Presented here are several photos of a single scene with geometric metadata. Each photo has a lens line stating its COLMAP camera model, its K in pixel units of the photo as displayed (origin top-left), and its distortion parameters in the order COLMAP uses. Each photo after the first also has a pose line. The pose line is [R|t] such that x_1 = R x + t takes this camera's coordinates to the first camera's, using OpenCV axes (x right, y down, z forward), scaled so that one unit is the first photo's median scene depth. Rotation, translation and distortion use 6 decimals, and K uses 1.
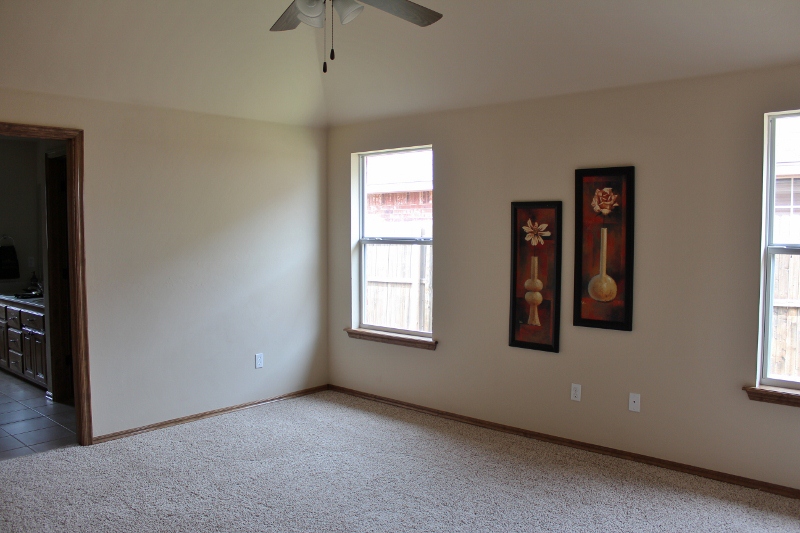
lens RADIAL K [[686.8, 0, 382.7], [0, 686.8, 267.7], [0, 0, 1]] dist [-0.130735, 0.005960]
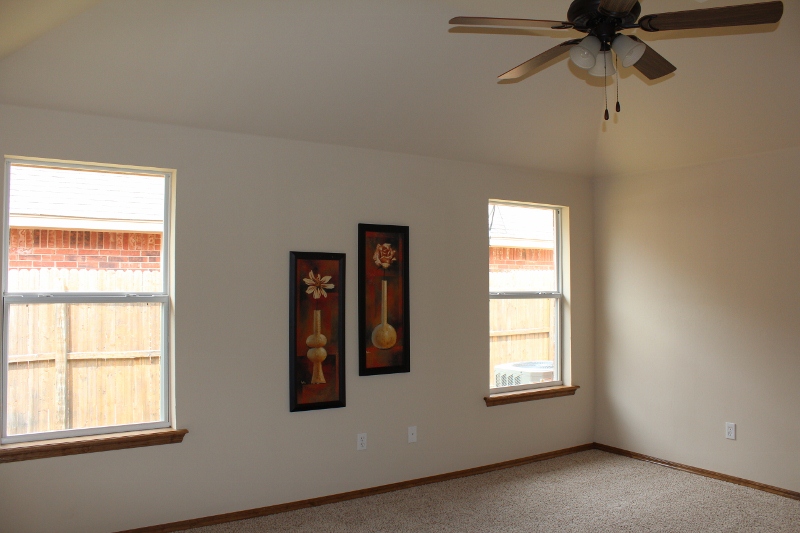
lens RADIAL K [[686.8, 0, 382.7], [0, 686.8, 267.7], [0, 0, 1]] dist [-0.130735, 0.005960]
pose [[0.225938, 0.020184, 0.973933, -0.709861], [0.050600, 0.998192, -0.032425, -0.041724], [-0.972827, 0.056607, 0.224508, 0.724997]]
